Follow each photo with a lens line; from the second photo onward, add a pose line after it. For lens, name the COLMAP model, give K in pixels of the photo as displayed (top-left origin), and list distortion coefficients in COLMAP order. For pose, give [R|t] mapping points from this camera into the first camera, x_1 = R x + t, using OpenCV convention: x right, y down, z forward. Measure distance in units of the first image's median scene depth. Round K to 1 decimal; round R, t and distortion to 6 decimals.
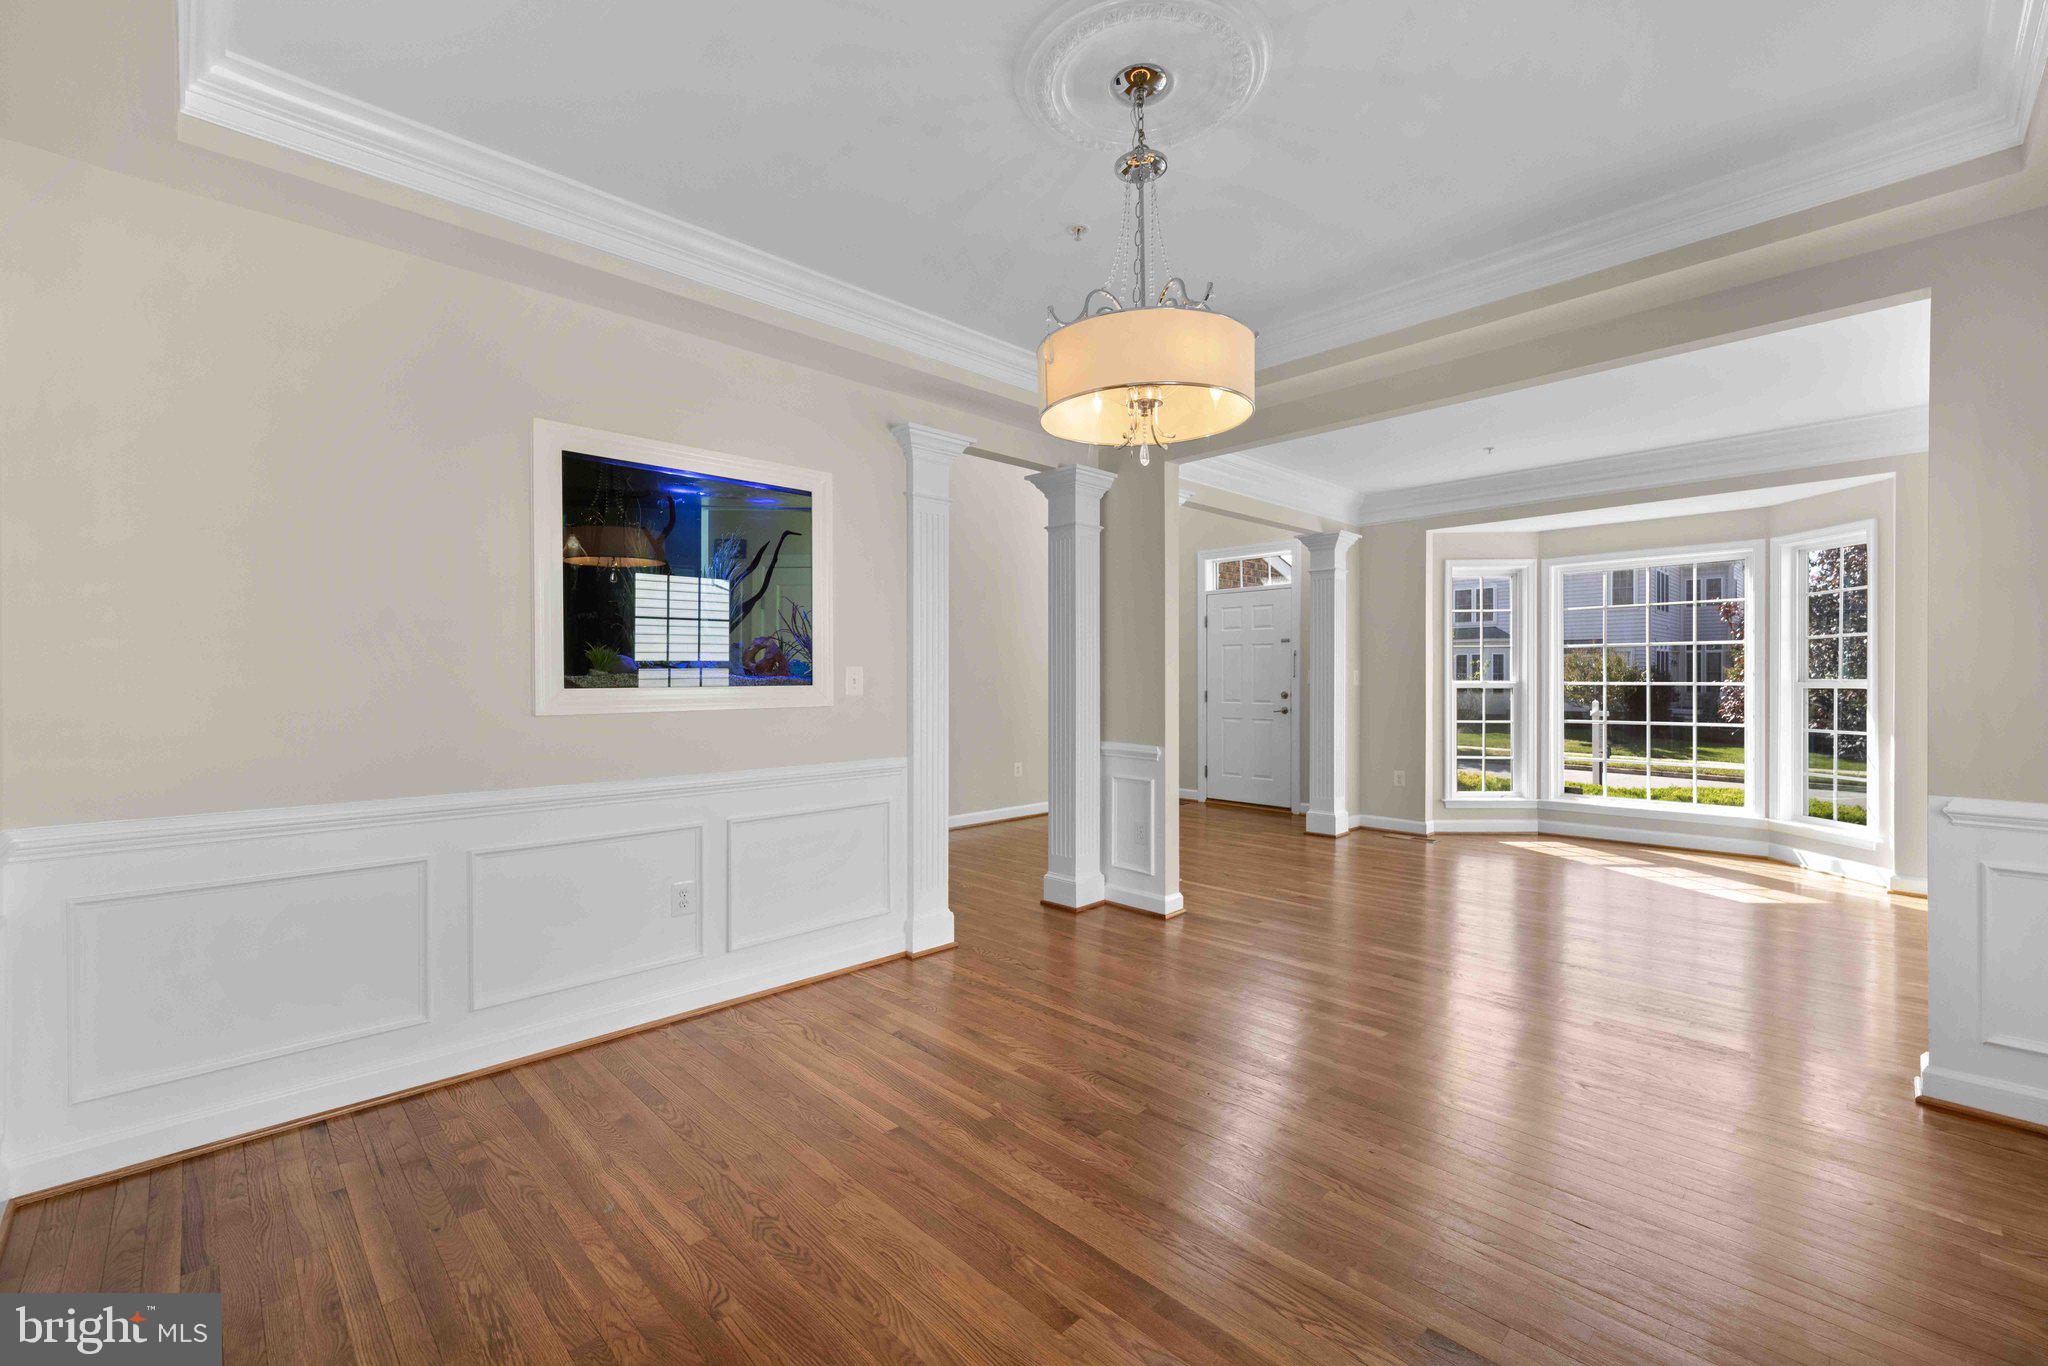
lens RADIAL K [[824.6, 0, 1040.0], [0, 824.6, 680.9], [0, 0, 1]] dist [0.003302, -0.000405]
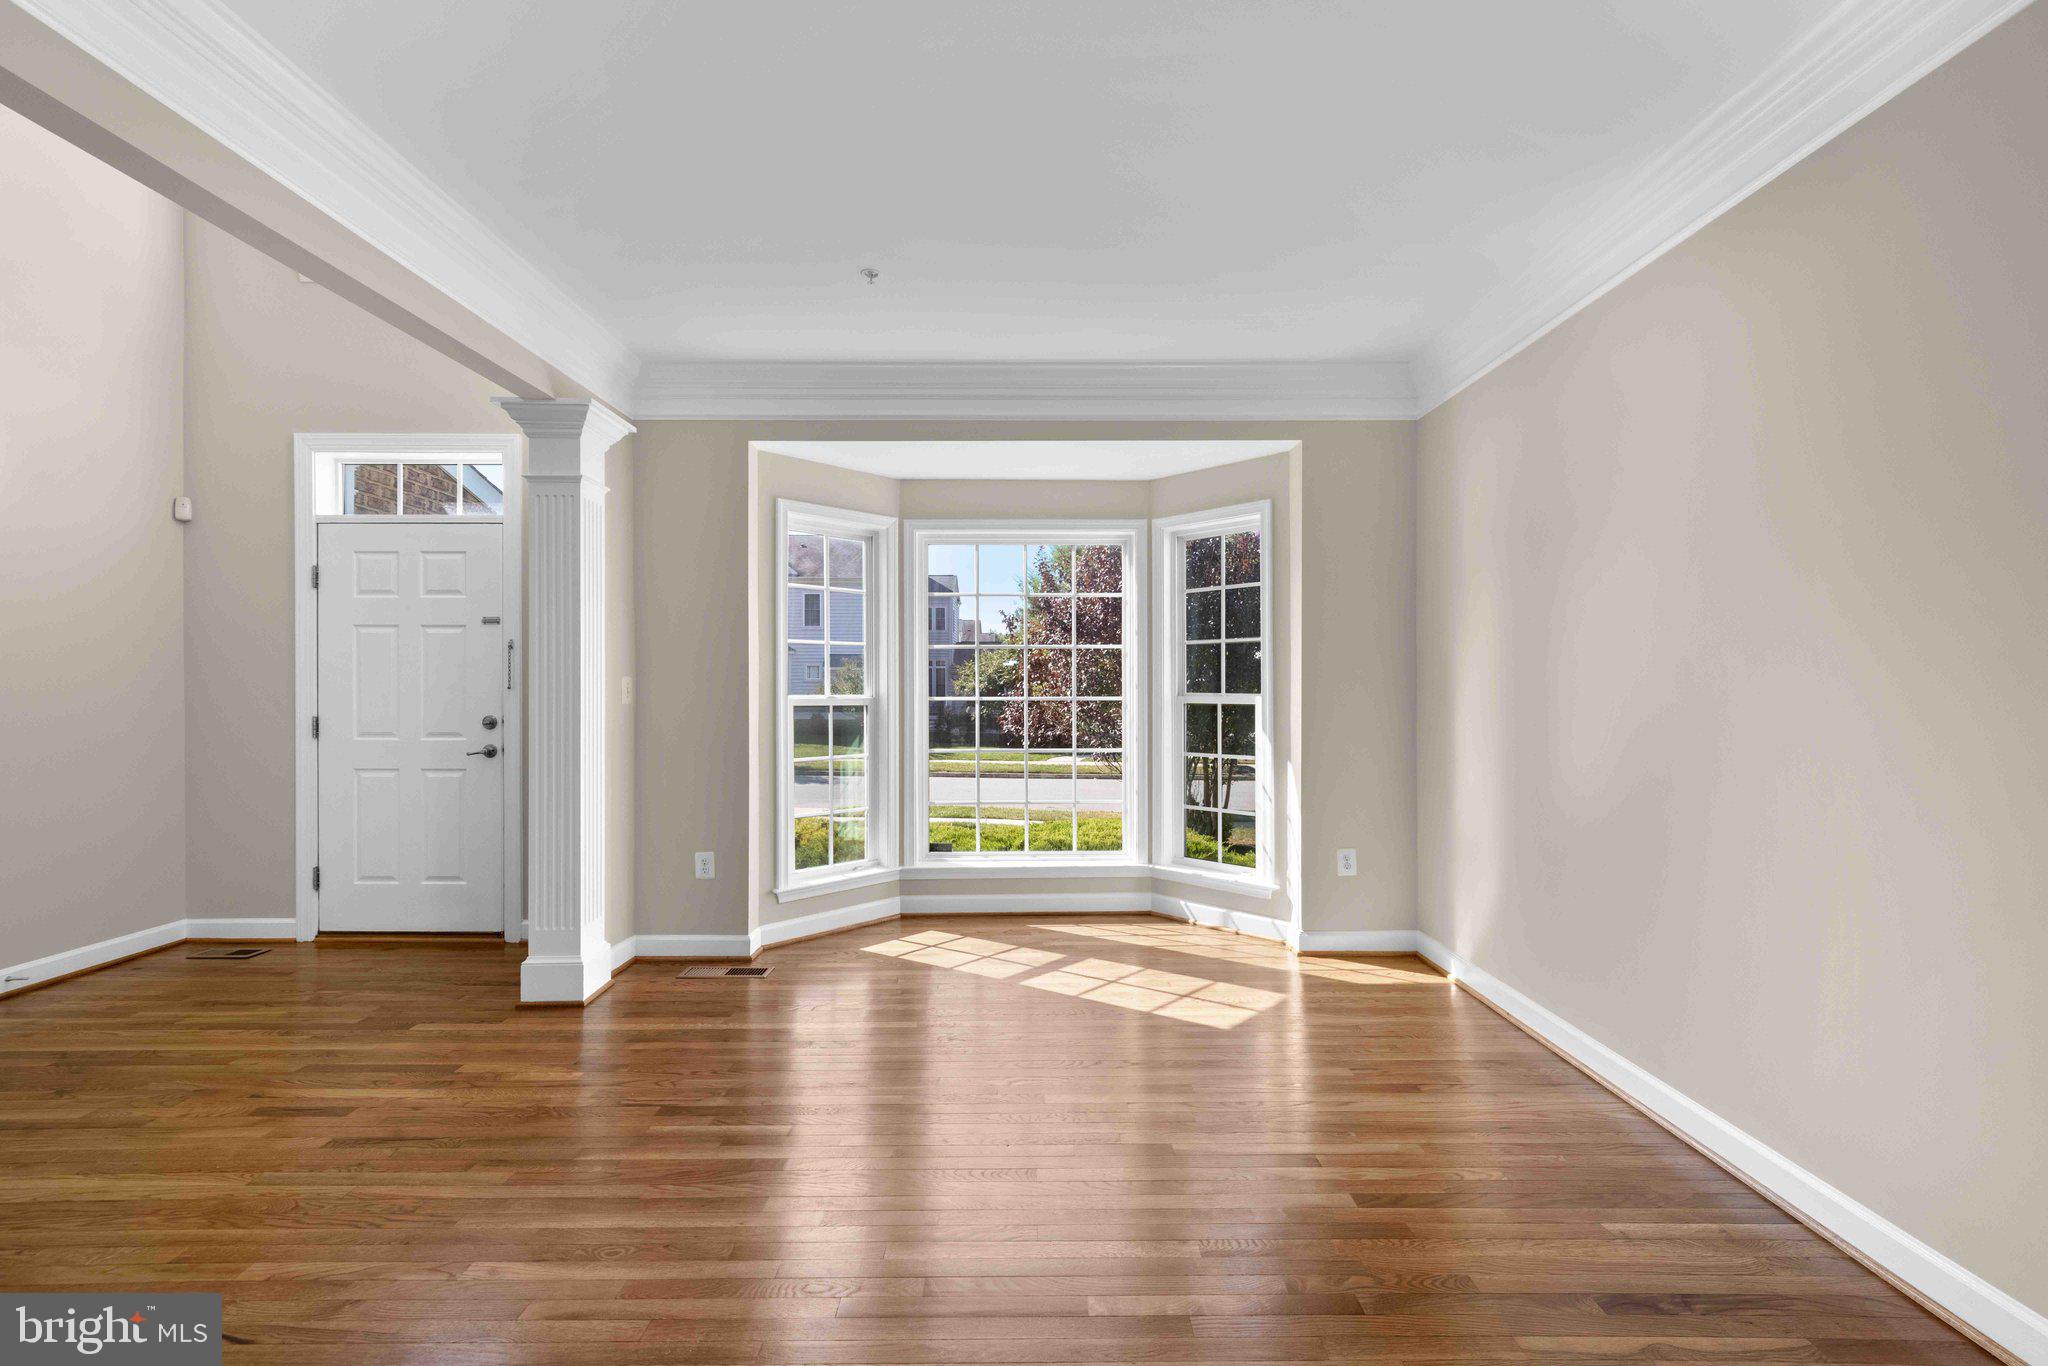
lens RADIAL K [[824.6, 0, 1026.4], [0, 824.6, 695.2], [0, 0, 1]] dist [0.003302, -0.000405]
pose [[0.694281, -0.004996, 0.719686, 0.180119], [-0.000223, 0.999974, 0.007157, -0.004747], [-0.719704, -0.005129, 0.694262, 0.444719]]
